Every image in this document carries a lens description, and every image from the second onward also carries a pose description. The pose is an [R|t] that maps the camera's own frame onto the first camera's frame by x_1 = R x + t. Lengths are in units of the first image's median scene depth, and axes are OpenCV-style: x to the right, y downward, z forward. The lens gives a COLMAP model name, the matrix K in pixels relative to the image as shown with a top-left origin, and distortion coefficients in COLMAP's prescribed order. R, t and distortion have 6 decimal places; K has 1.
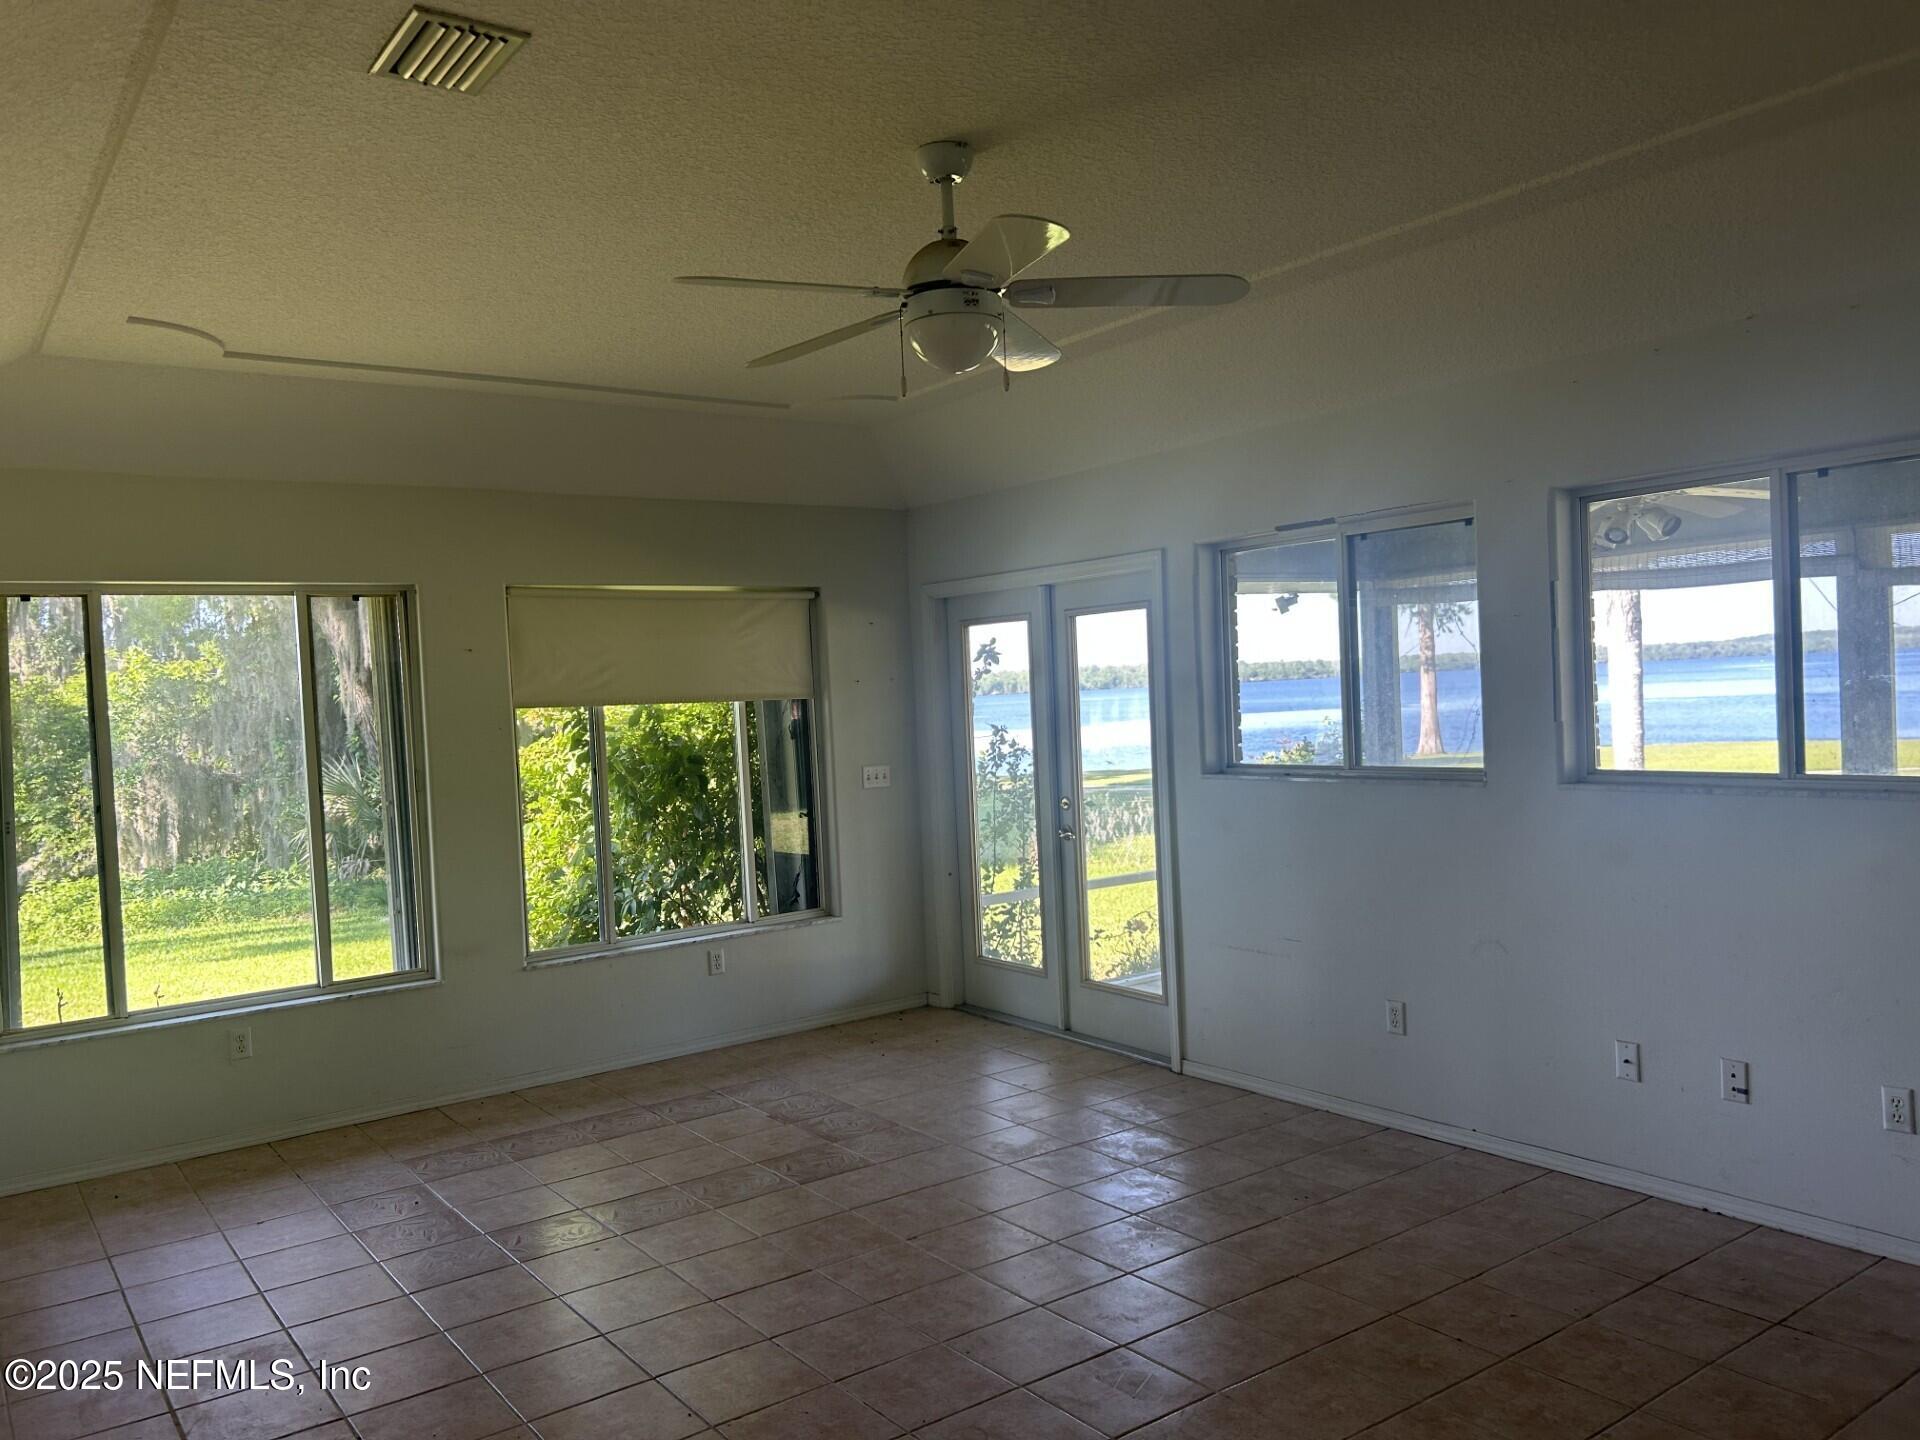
lens RADIAL K [[1442.2, 0, 943.1], [0, 1442.2, 729.3], [0, 0, 1]] dist [0.066021, -0.104061]
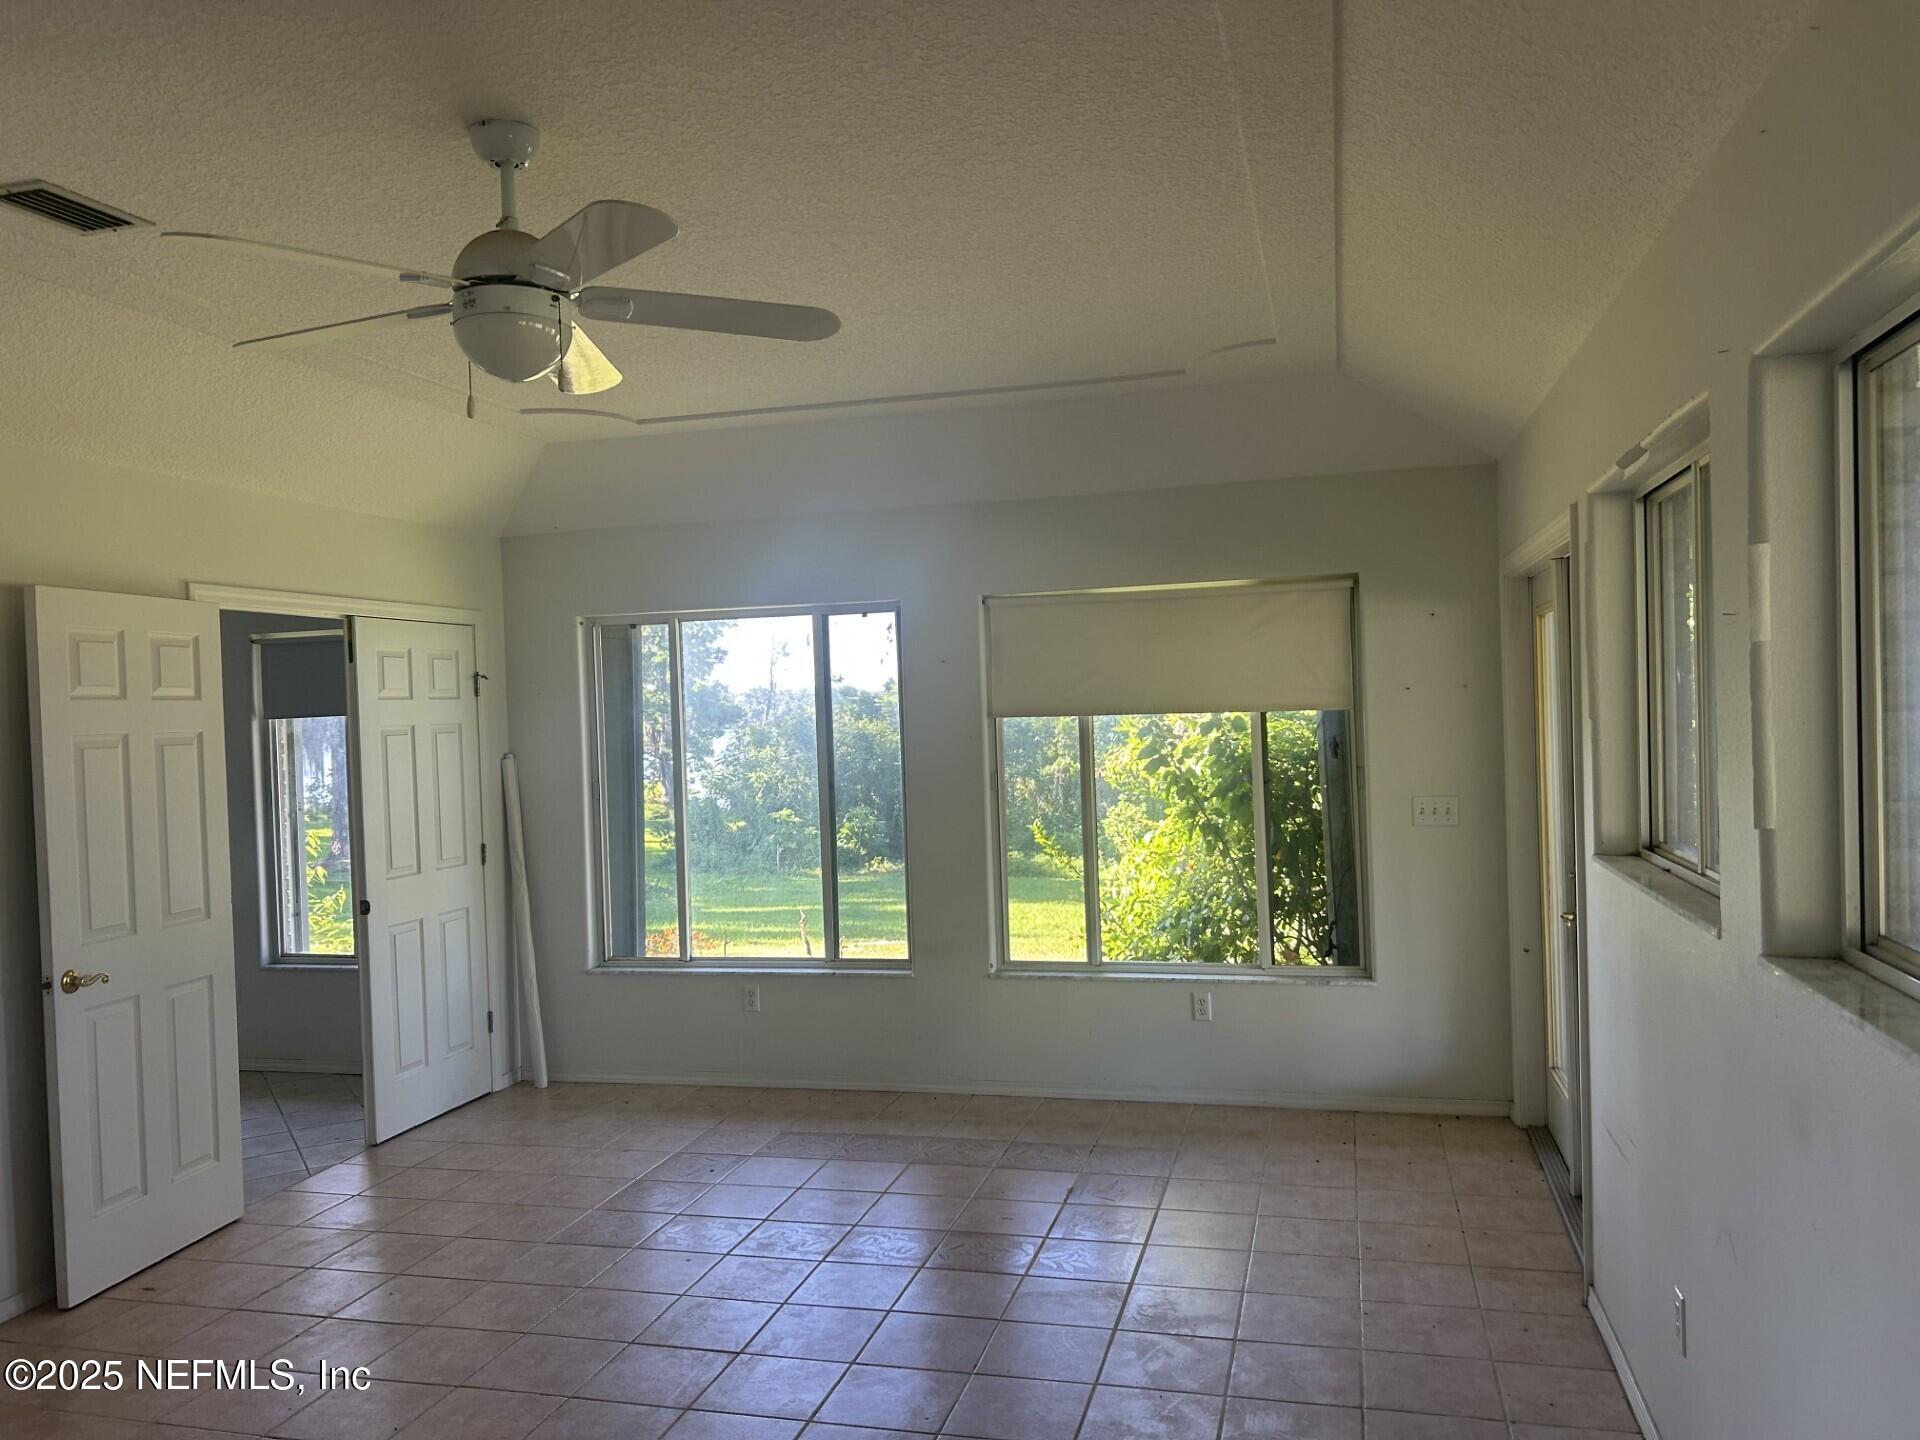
lens RADIAL K [[1442.2, 0, 943.1], [0, 1442.2, 729.3], [0, 0, 1]] dist [0.066021, -0.104061]
pose [[0.629125, 0.034840, -0.776523, 0.485737], [-0.017175, 0.999374, 0.030924, -0.038385], [0.777114, -0.006118, 0.629330, 0.362876]]
